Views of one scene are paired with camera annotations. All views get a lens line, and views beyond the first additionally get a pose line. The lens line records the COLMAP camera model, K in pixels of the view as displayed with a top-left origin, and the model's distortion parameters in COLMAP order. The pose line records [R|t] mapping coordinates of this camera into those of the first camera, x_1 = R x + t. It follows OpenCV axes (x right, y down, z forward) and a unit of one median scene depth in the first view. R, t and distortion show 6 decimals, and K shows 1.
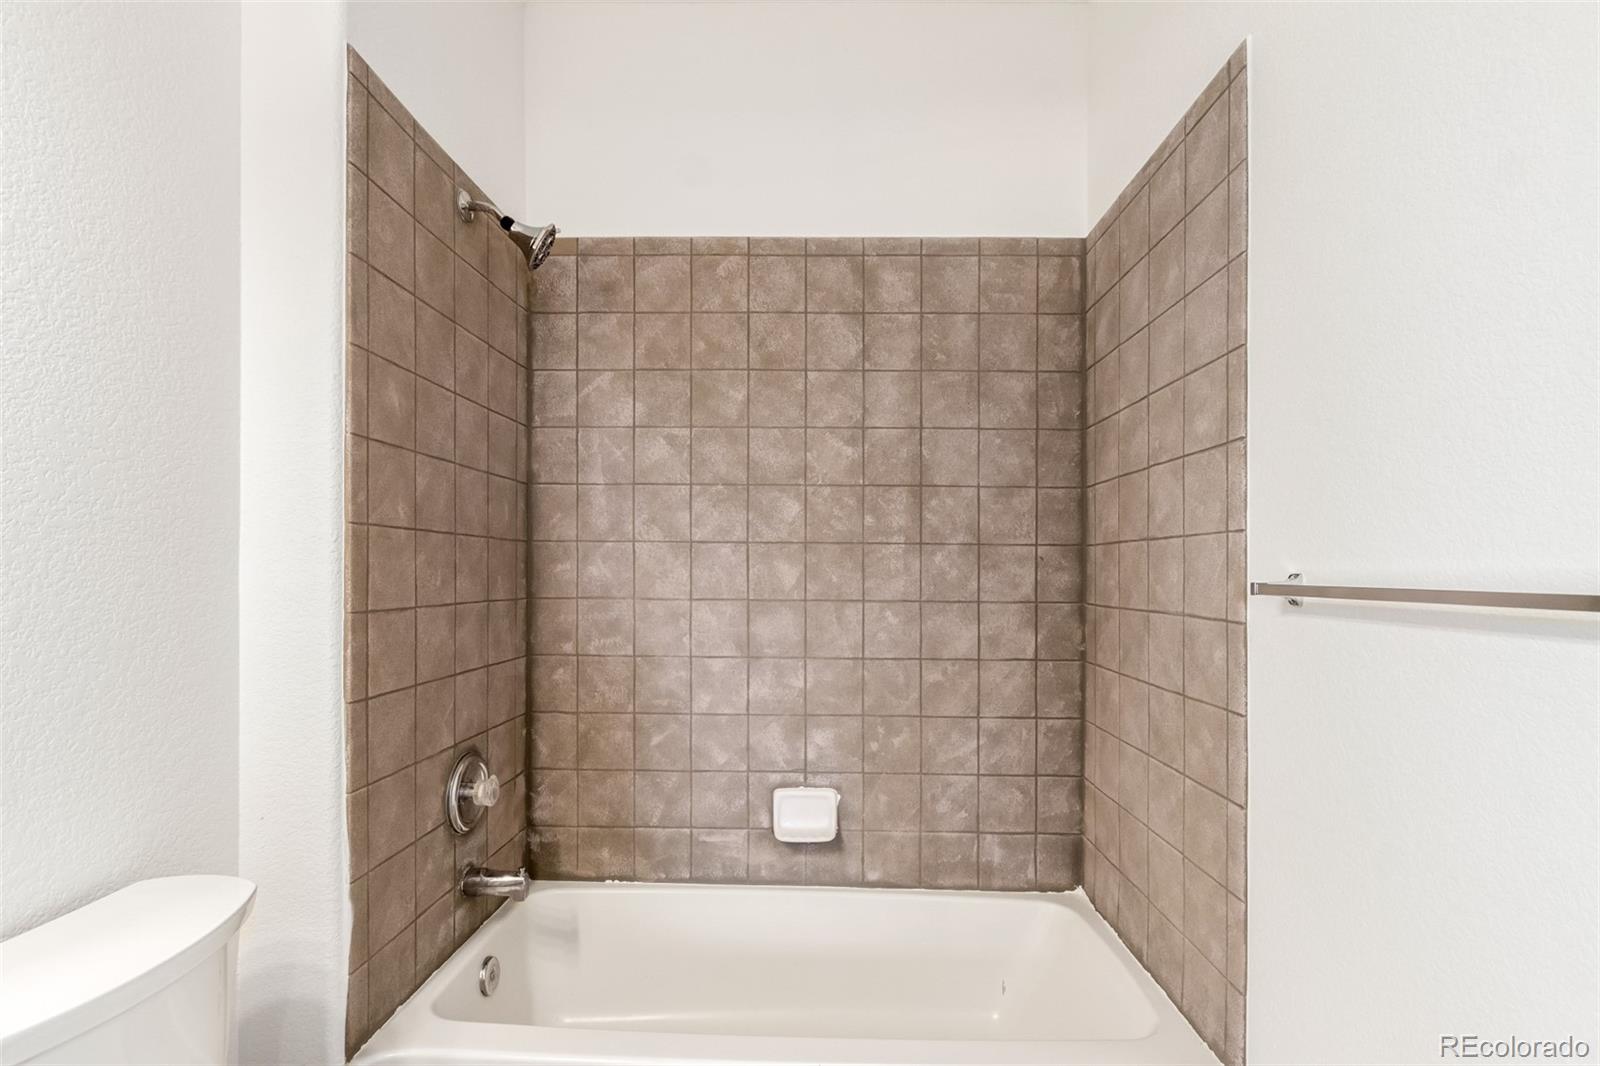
lens RADIAL K [[734.5, 0, 794.3], [0, 734.5, 575.6], [0, 0, 1]] dist [0.003746, 0.000001]
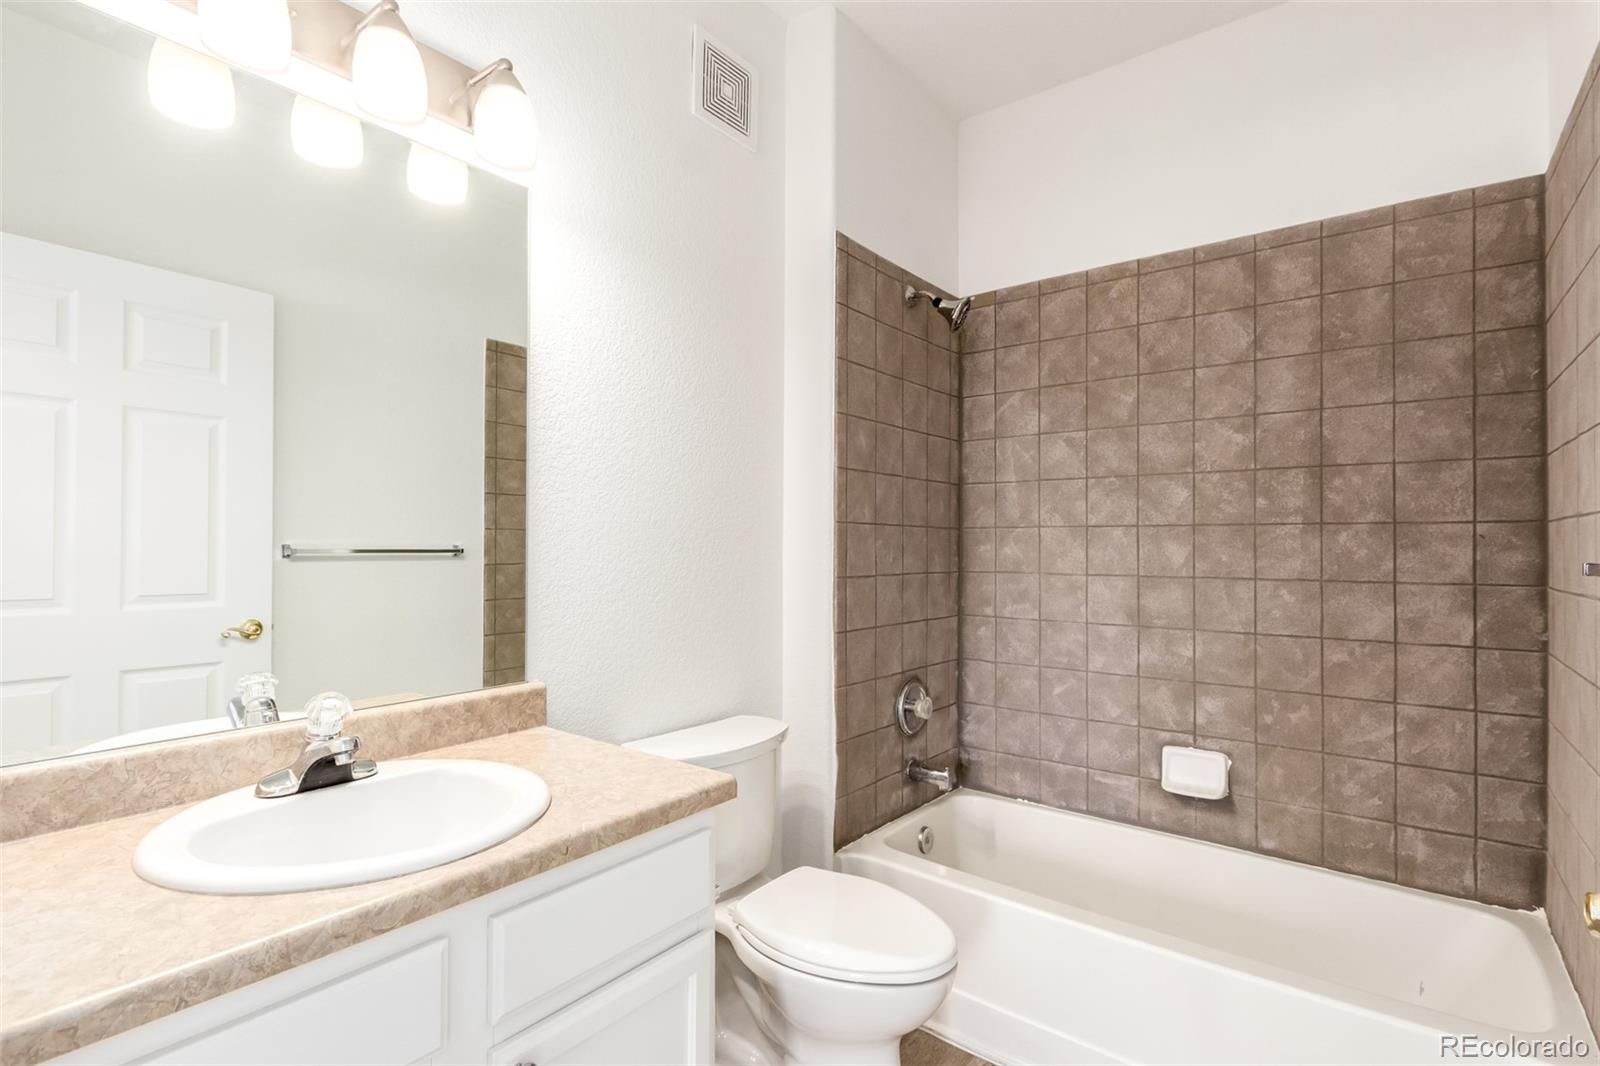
lens RADIAL K [[736.3, 0, 805.6], [0, 736.3, 540.7], [0, 0, 1]] dist [0.006349, -0.001225]
pose [[0.809270, -0.009582, -0.587359, 0.194064], [-0.000803, 0.999848, -0.017417, -0.001520], [0.587437, 0.014566, 0.809139, -0.234526]]
